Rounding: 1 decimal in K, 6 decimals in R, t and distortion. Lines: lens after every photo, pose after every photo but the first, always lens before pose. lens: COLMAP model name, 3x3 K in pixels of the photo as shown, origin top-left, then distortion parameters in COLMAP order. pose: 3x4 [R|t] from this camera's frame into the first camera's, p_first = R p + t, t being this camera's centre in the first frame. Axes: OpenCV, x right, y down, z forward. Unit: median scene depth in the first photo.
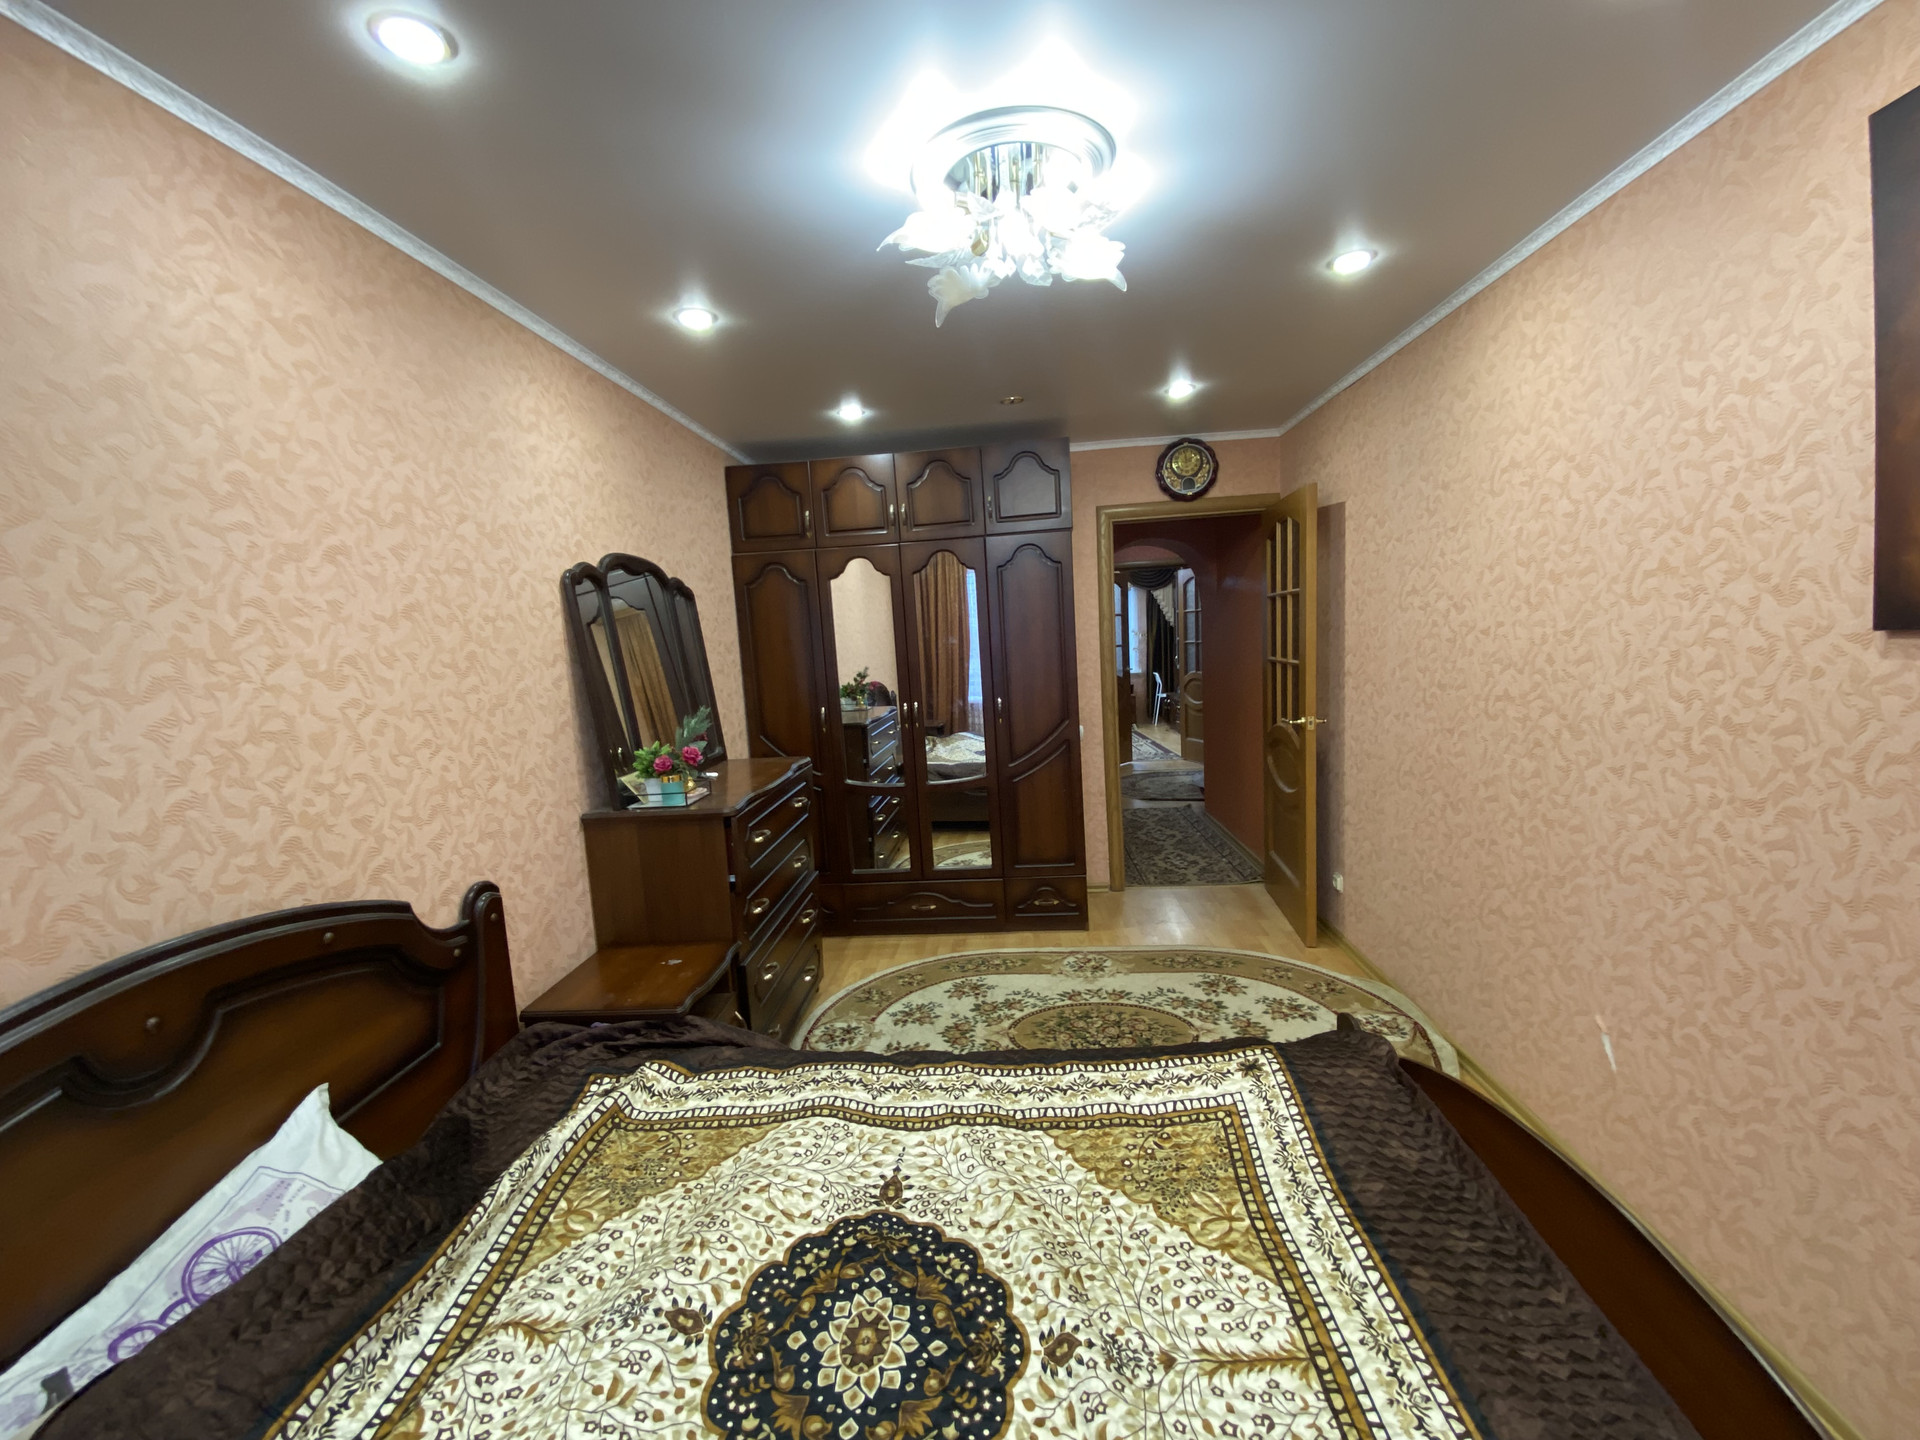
lens RADIAL K [[763.8, 0, 950.8], [0, 763.8, 726.7], [0, 0, 1]] dist [0.001455, 0.000017]
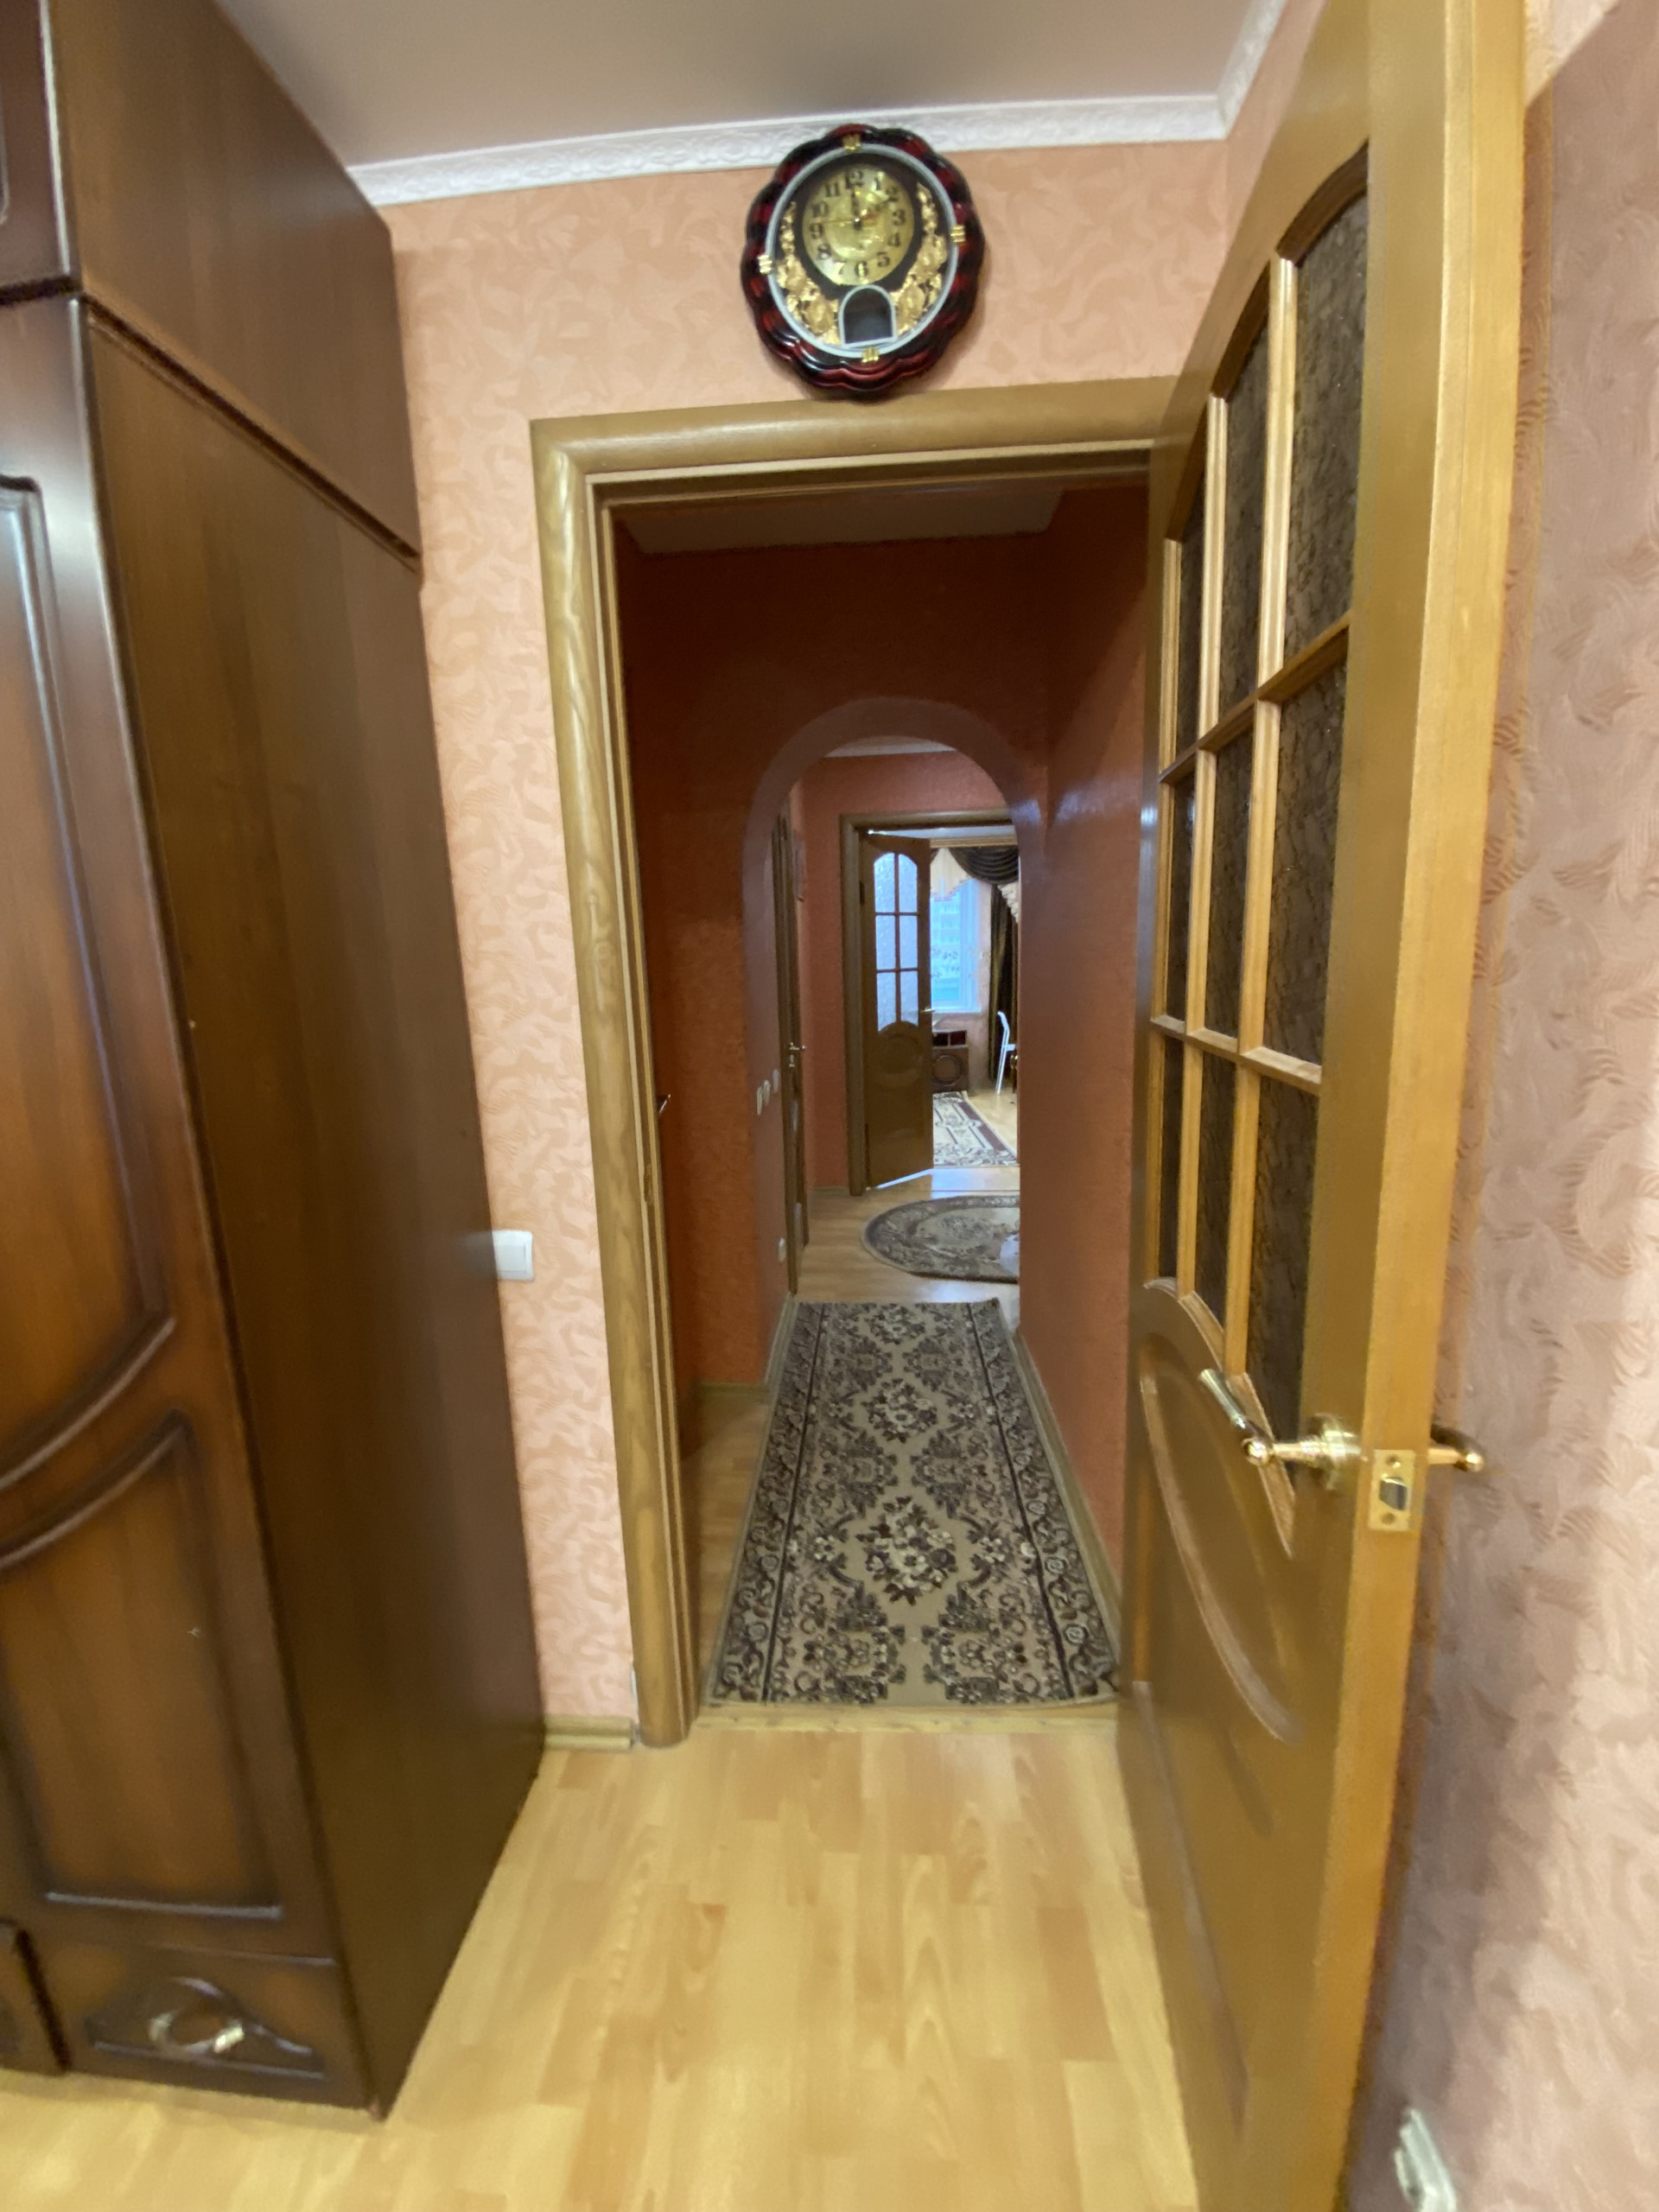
lens RADIAL K [[909.4, 0, 841.8], [0, 909.4, 1101.1], [0, 0, 1]] dist [-0.015308, -0.000381]
pose [[0.998641, 0.019669, 0.048254, 0.283884], [-0.021648, 0.998931, 0.040850, -0.069016], [-0.047399, -0.041839, 0.997999, 0.670674]]
